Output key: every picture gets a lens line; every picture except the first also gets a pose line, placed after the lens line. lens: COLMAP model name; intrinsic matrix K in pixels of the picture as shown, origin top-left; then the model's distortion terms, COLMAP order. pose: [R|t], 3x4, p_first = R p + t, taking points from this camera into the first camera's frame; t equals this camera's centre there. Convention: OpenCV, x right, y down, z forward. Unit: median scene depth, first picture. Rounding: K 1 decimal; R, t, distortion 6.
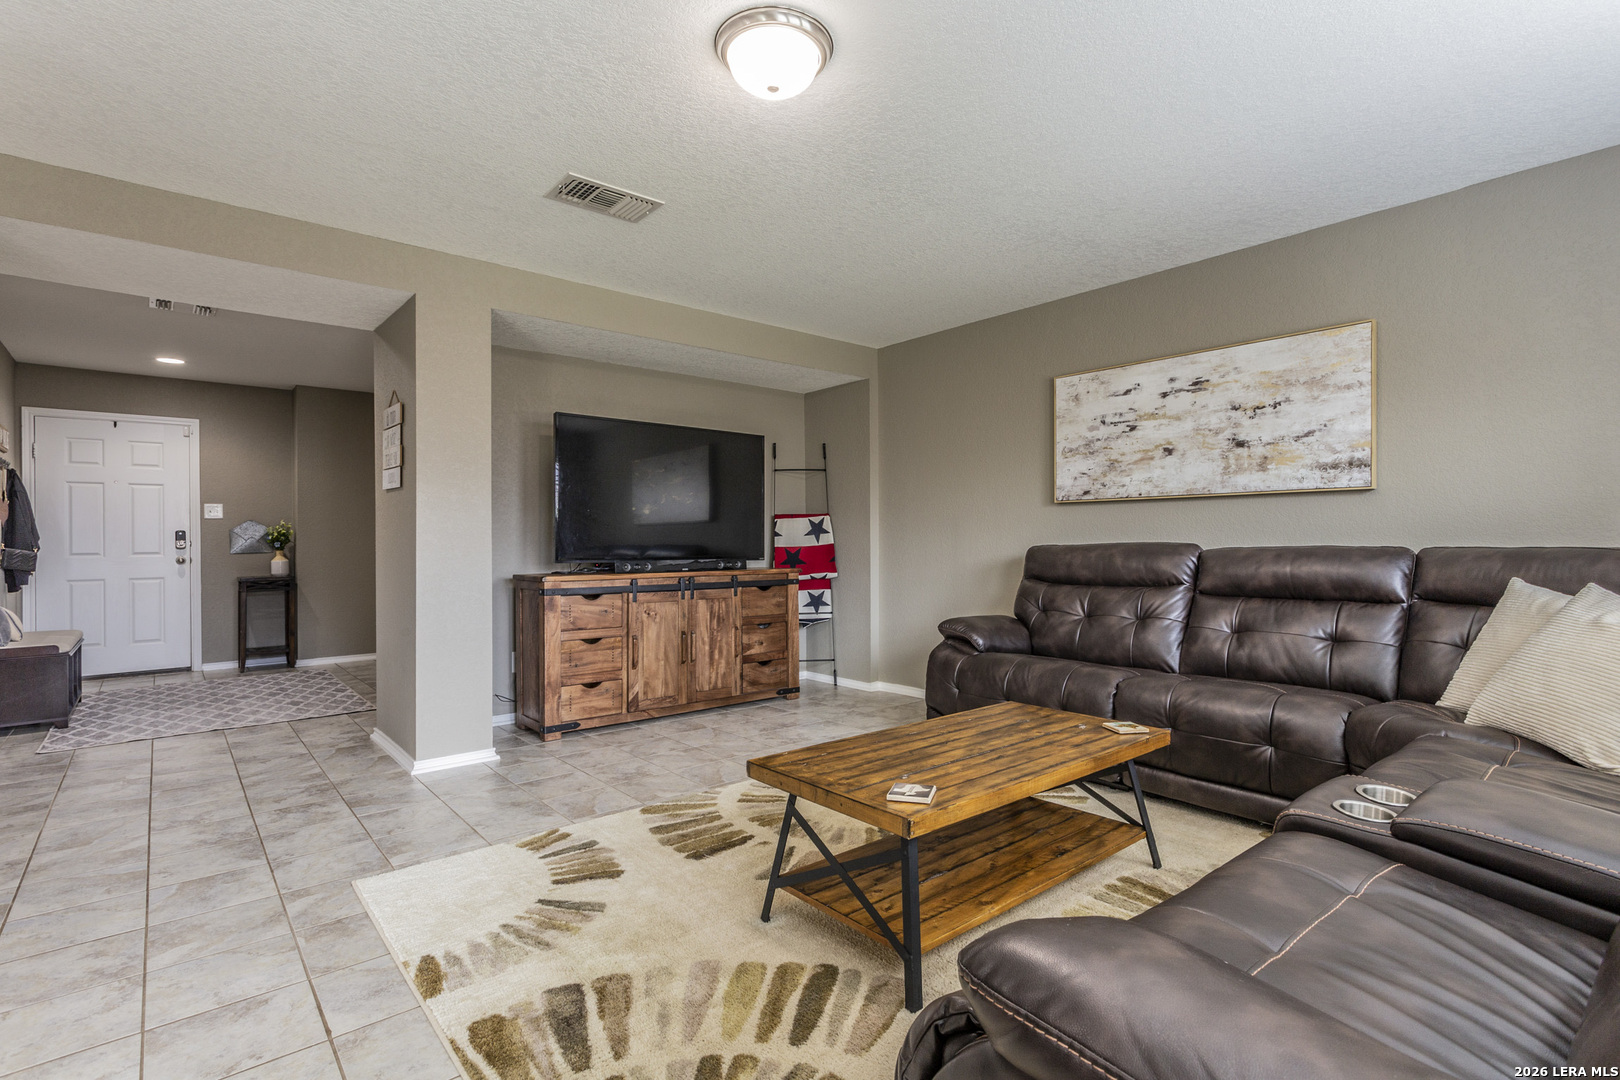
lens RADIAL K [[770.0, 0, 814.4], [0, 770.0, 537.3], [0, 0, 1]] dist [-0.005891, 0.001036]
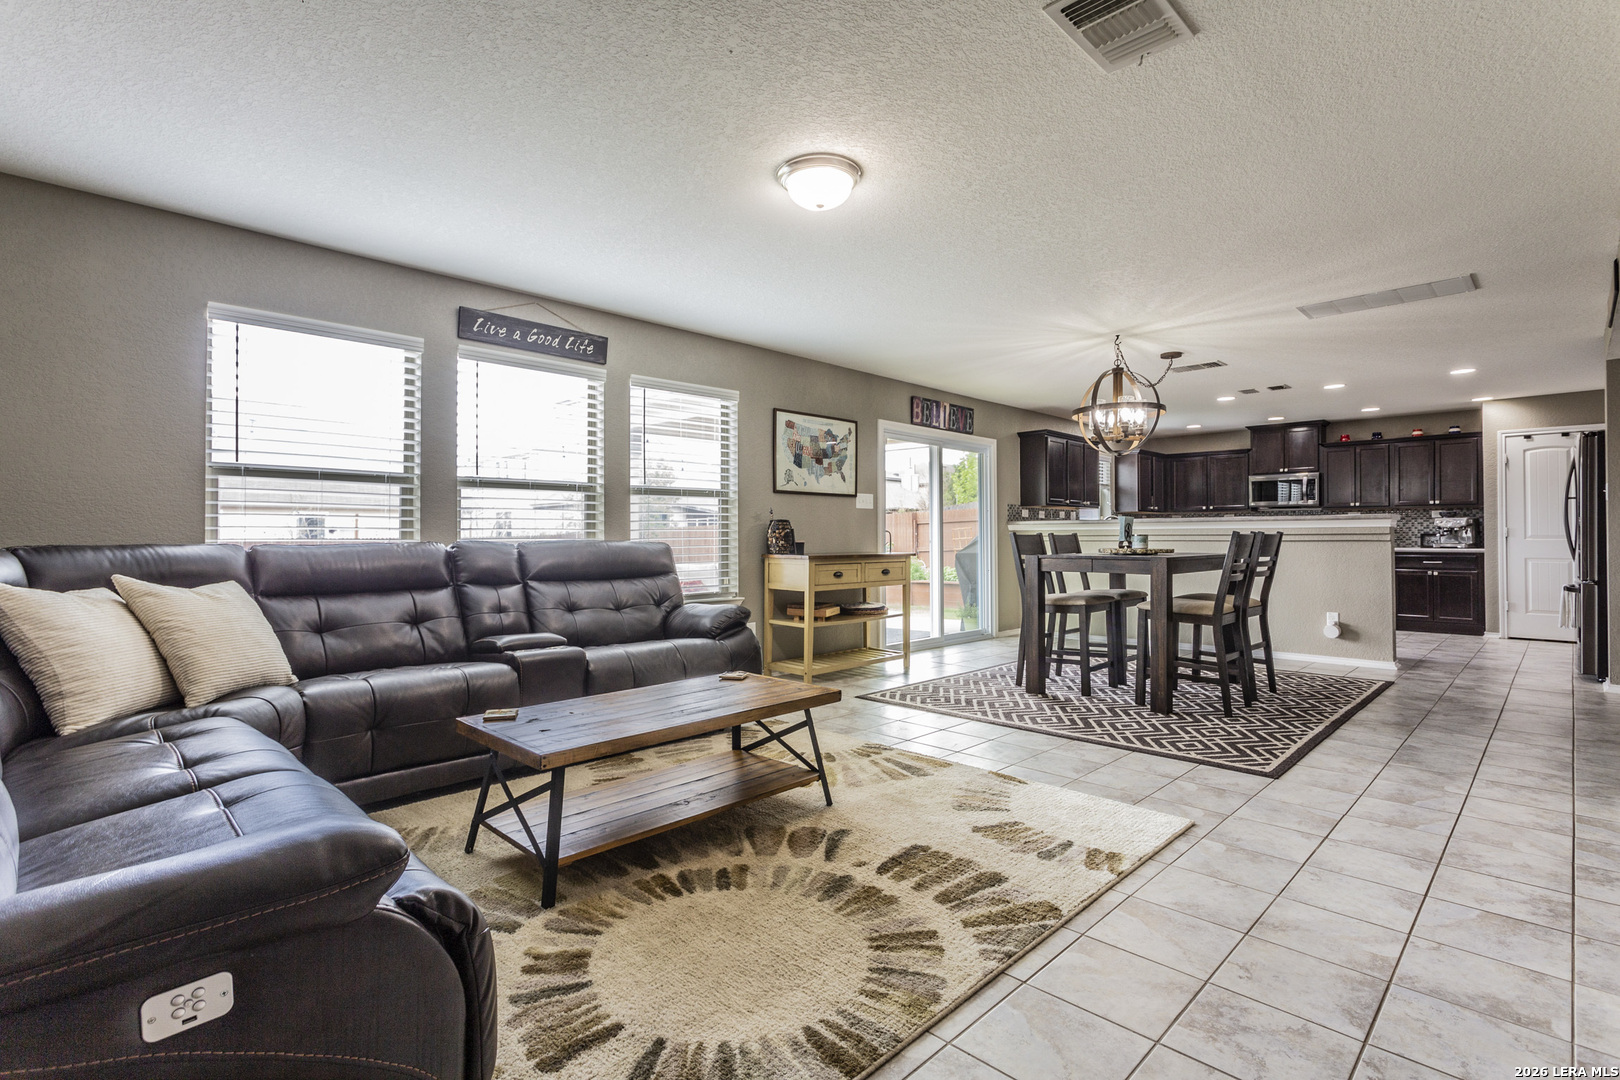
lens RADIAL K [[770.0, 0, 814.5], [0, 770.0, 533.8], [0, 0, 1]] dist [-0.005891, 0.001036]
pose [[-0.995639, 0.009759, -0.092775, 0.075597], [0.010662, 0.999900, -0.009241, 0.014279], [0.092675, -0.010190, -0.995644, 2.051273]]
